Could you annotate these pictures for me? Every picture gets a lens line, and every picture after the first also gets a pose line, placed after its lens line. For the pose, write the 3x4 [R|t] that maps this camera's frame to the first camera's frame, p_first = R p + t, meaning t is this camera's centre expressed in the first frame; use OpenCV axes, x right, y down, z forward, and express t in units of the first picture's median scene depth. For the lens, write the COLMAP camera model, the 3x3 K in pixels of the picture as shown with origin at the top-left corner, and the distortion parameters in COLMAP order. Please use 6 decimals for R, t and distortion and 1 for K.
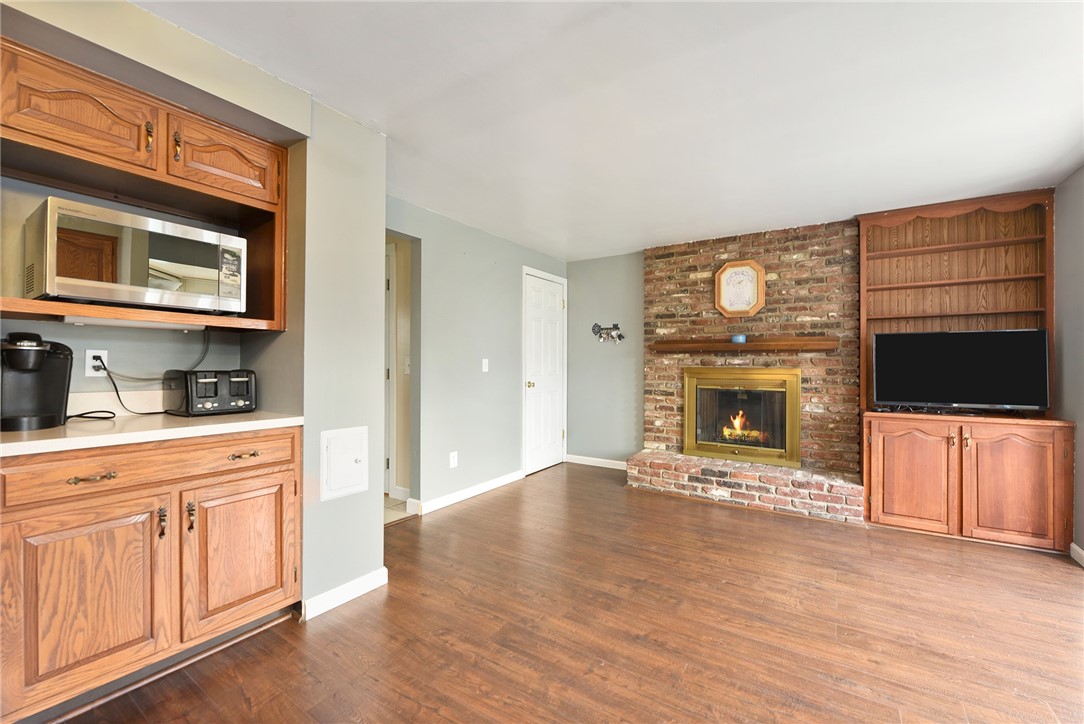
lens RADIAL K [[455.3, 0, 523.5], [0, 455.3, 360.5], [0, 0, 1]] dist [-0.012936, -0.000369]
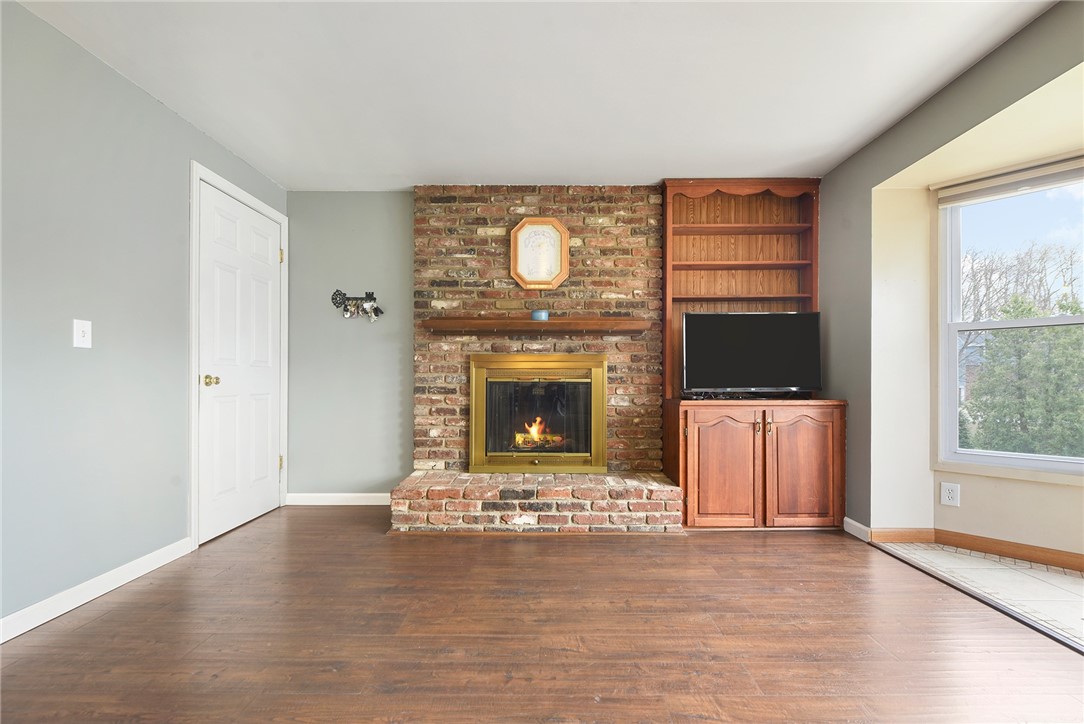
lens RADIAL K [[459.6, 0, 555.9], [0, 459.6, 377.6], [0, 0, 1]] dist [0.004376, -0.000042]
pose [[0.821330, -0.000898, 0.570453, 0.047814], [-0.000372, 0.999998, 0.002109, 0.056615], [-0.570454, -0.001944, 0.821327, 0.343723]]
